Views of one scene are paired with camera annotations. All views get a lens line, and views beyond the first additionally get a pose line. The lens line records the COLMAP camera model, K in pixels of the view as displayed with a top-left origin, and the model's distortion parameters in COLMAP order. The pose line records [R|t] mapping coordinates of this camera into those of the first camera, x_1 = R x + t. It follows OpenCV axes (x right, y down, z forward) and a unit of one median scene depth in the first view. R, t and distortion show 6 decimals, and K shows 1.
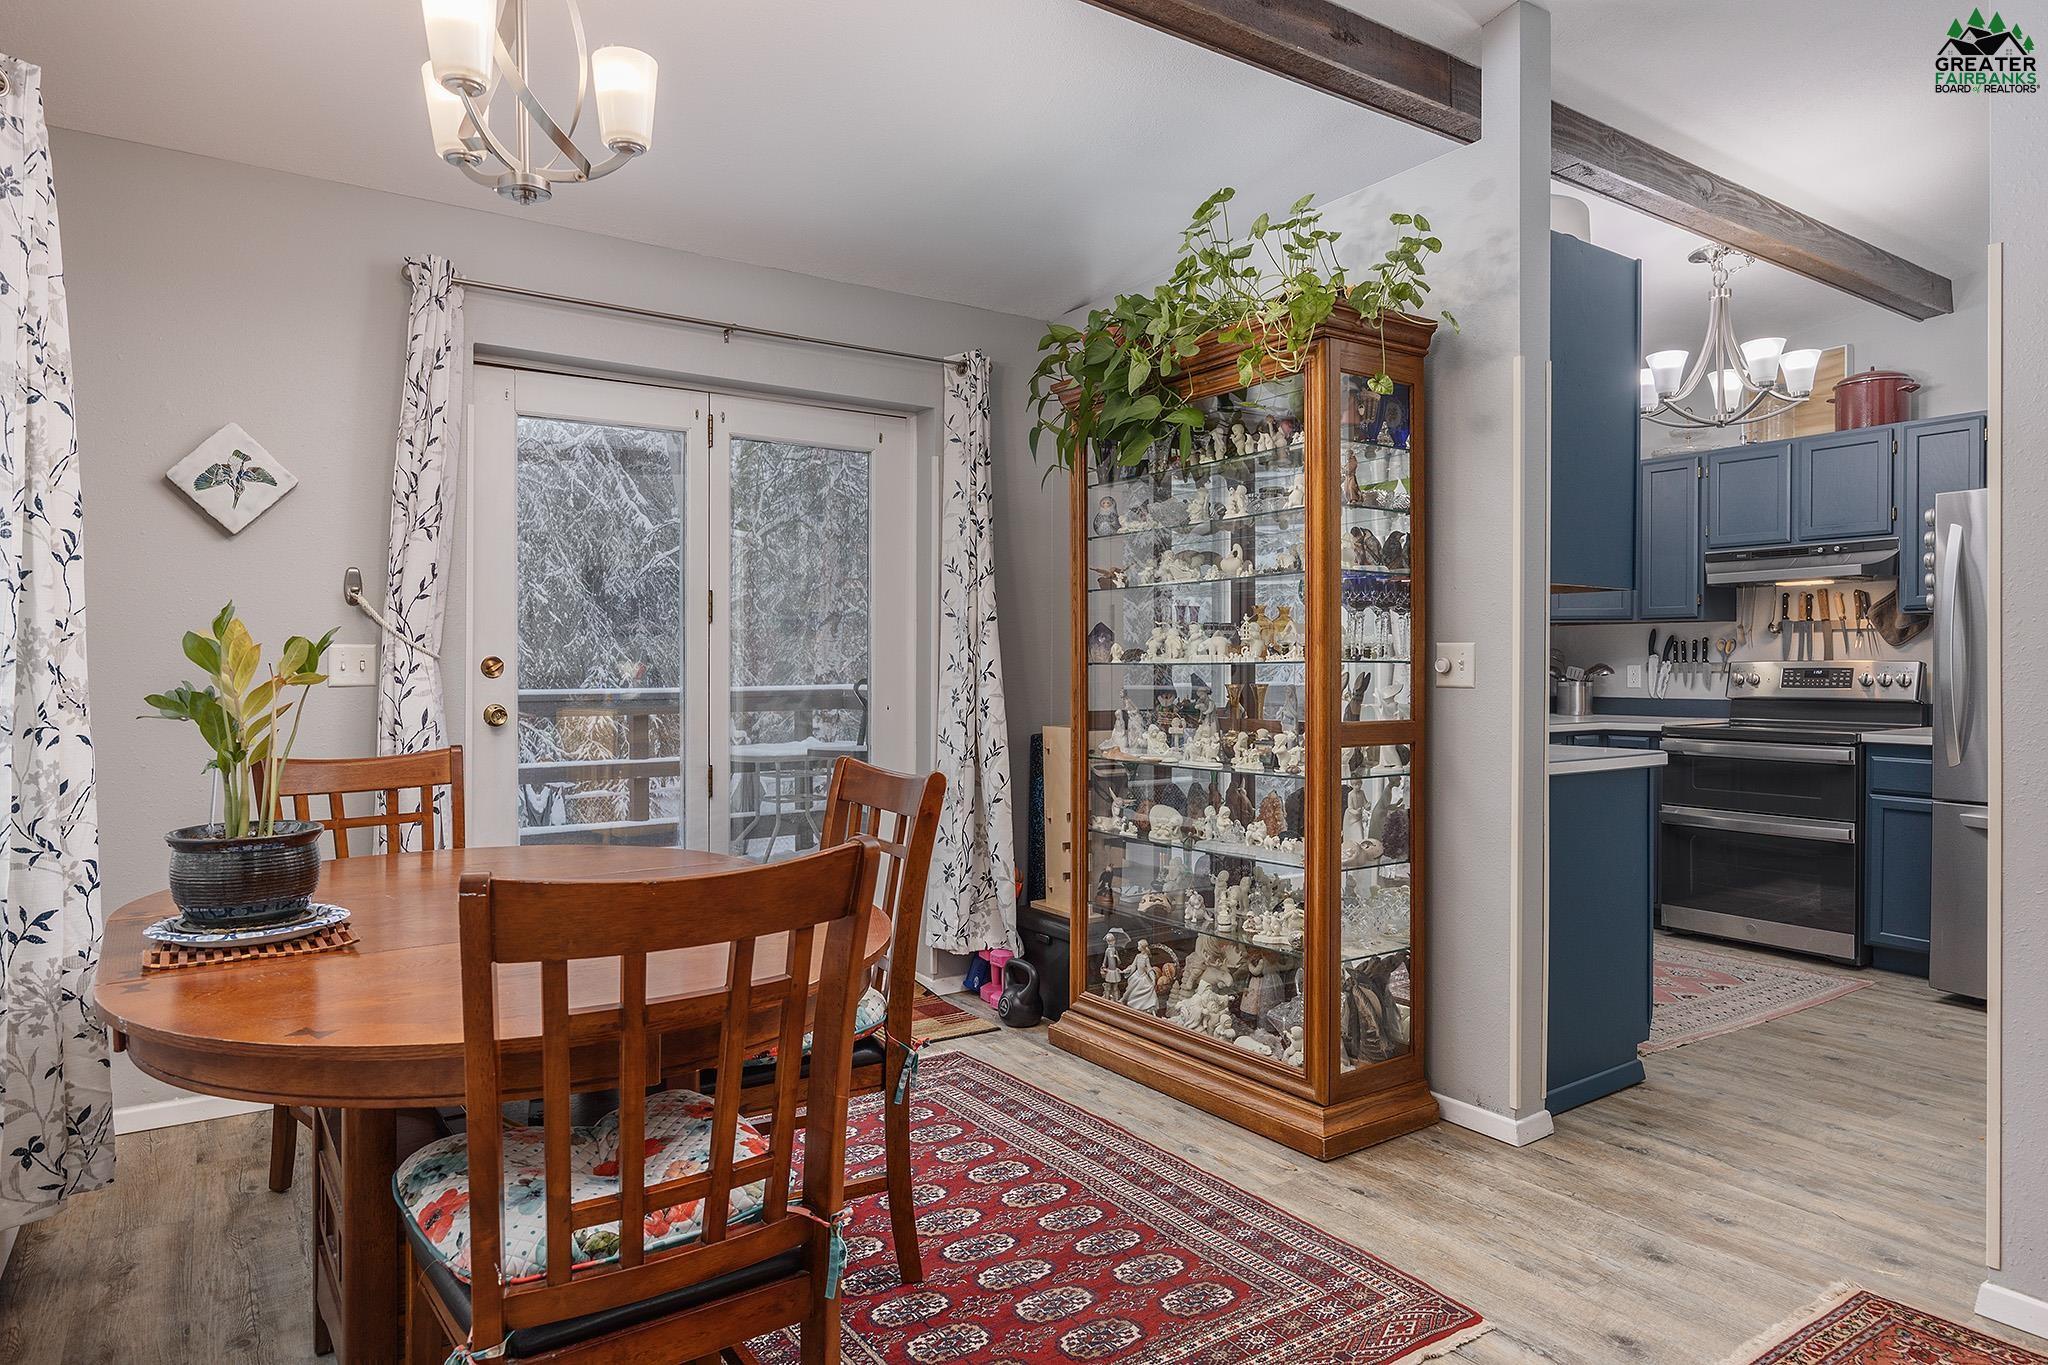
lens RADIAL K [[1216.2, 0, 1017.8], [0, 1216.2, 682.5], [0, 0, 1]] dist [-0.008290, 0.001776]
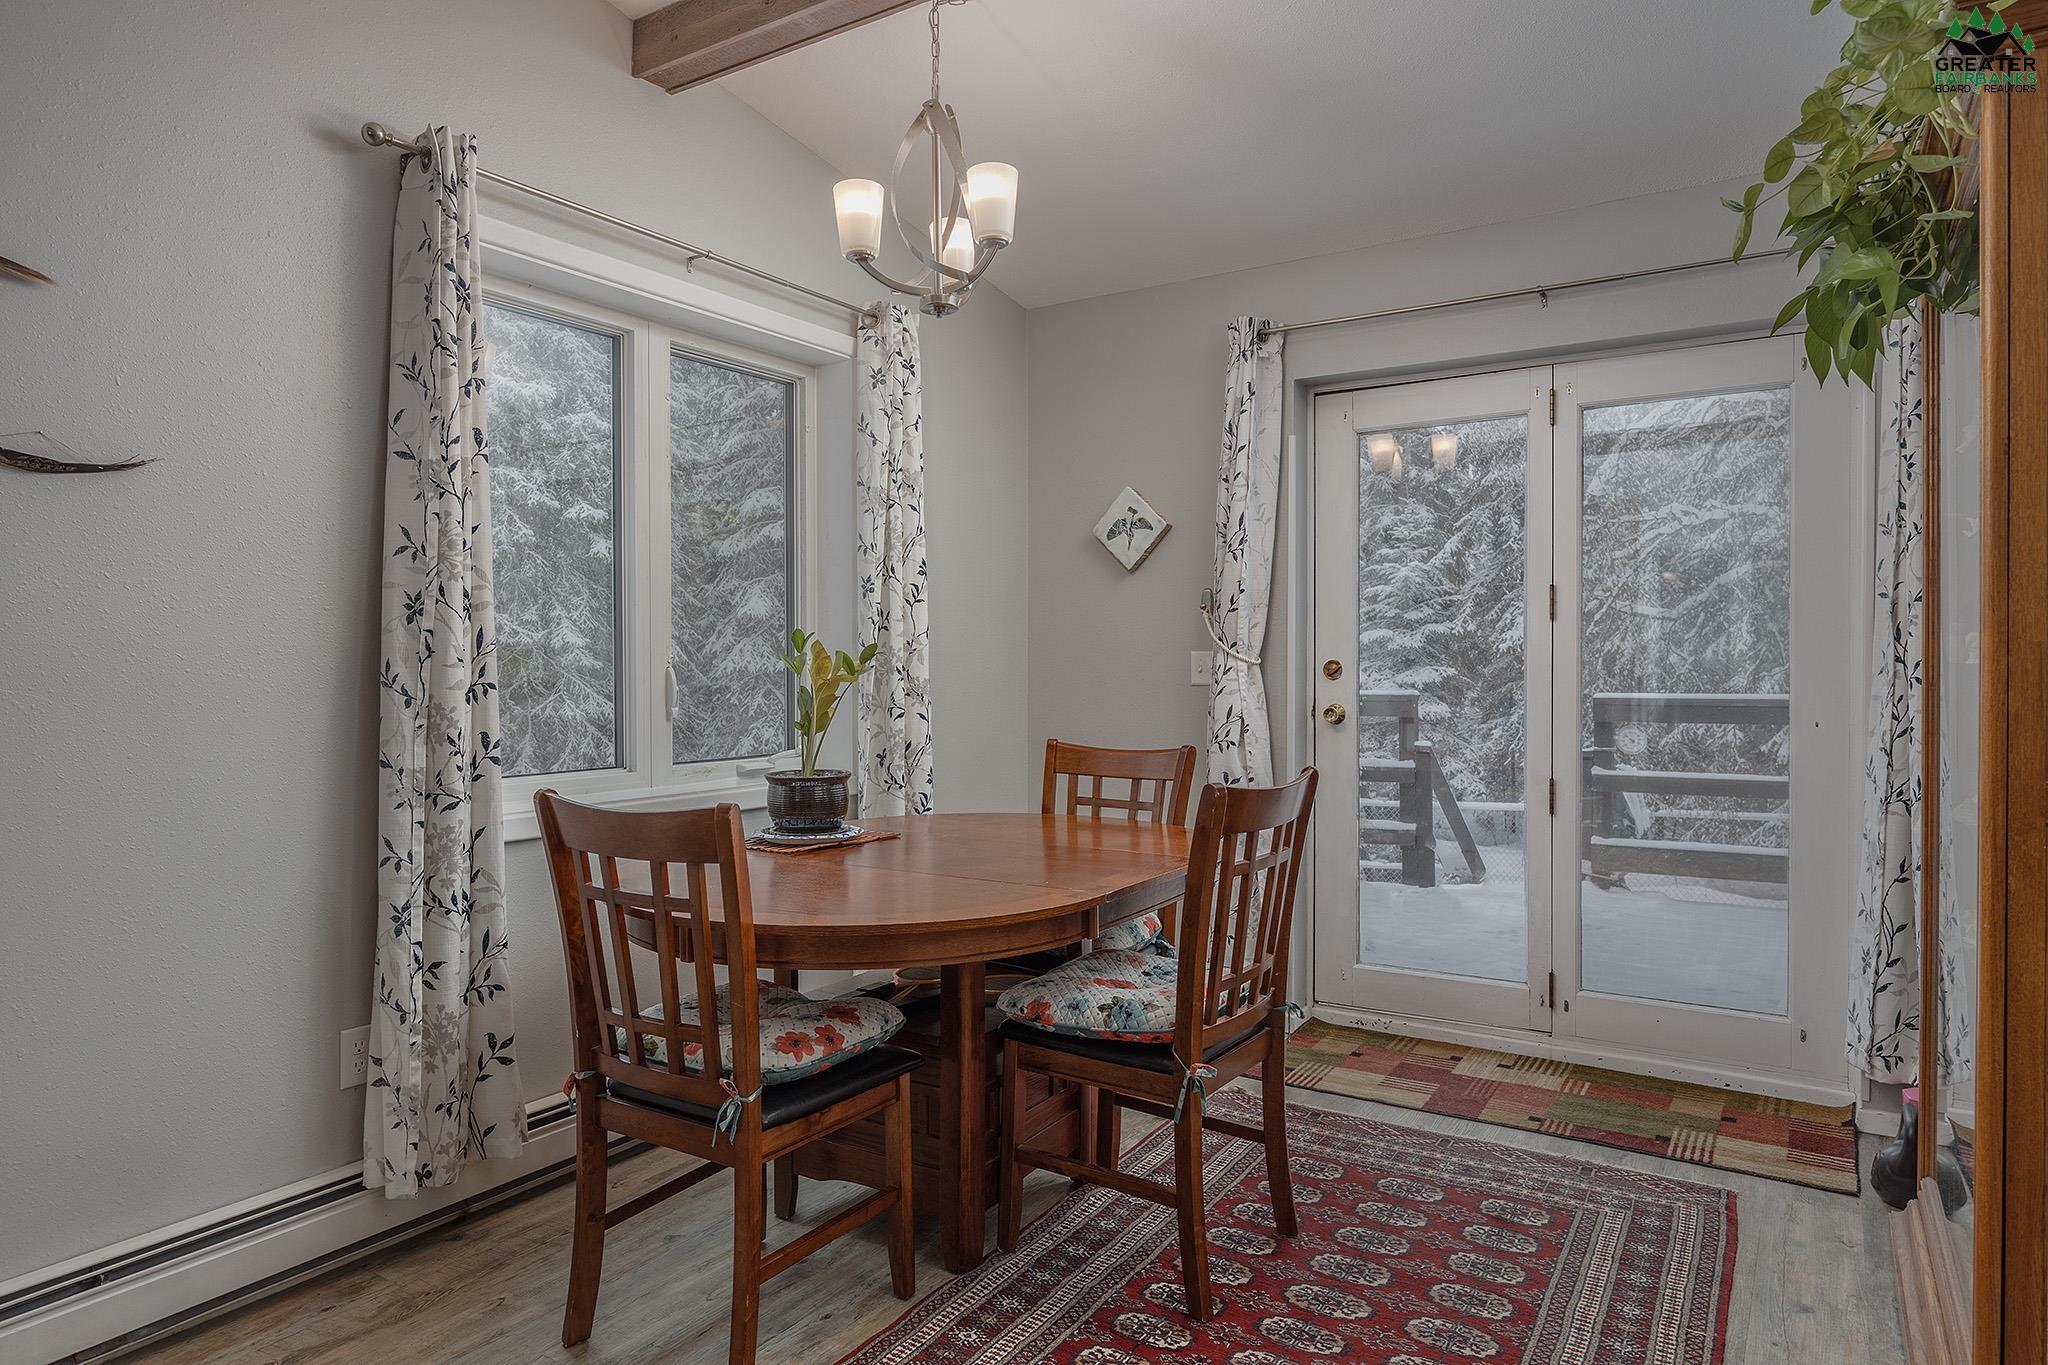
lens RADIAL K [[1216.2, 0, 1005.9], [0, 1216.2, 682.7], [0, 0, 1]] dist [-0.008290, 0.001776]
pose [[0.386702, 0.008902, -0.922162, 0.539530], [-0.011988, 0.999917, 0.004626, -0.003640], [0.922127, 0.009265, 0.386777, 0.362634]]
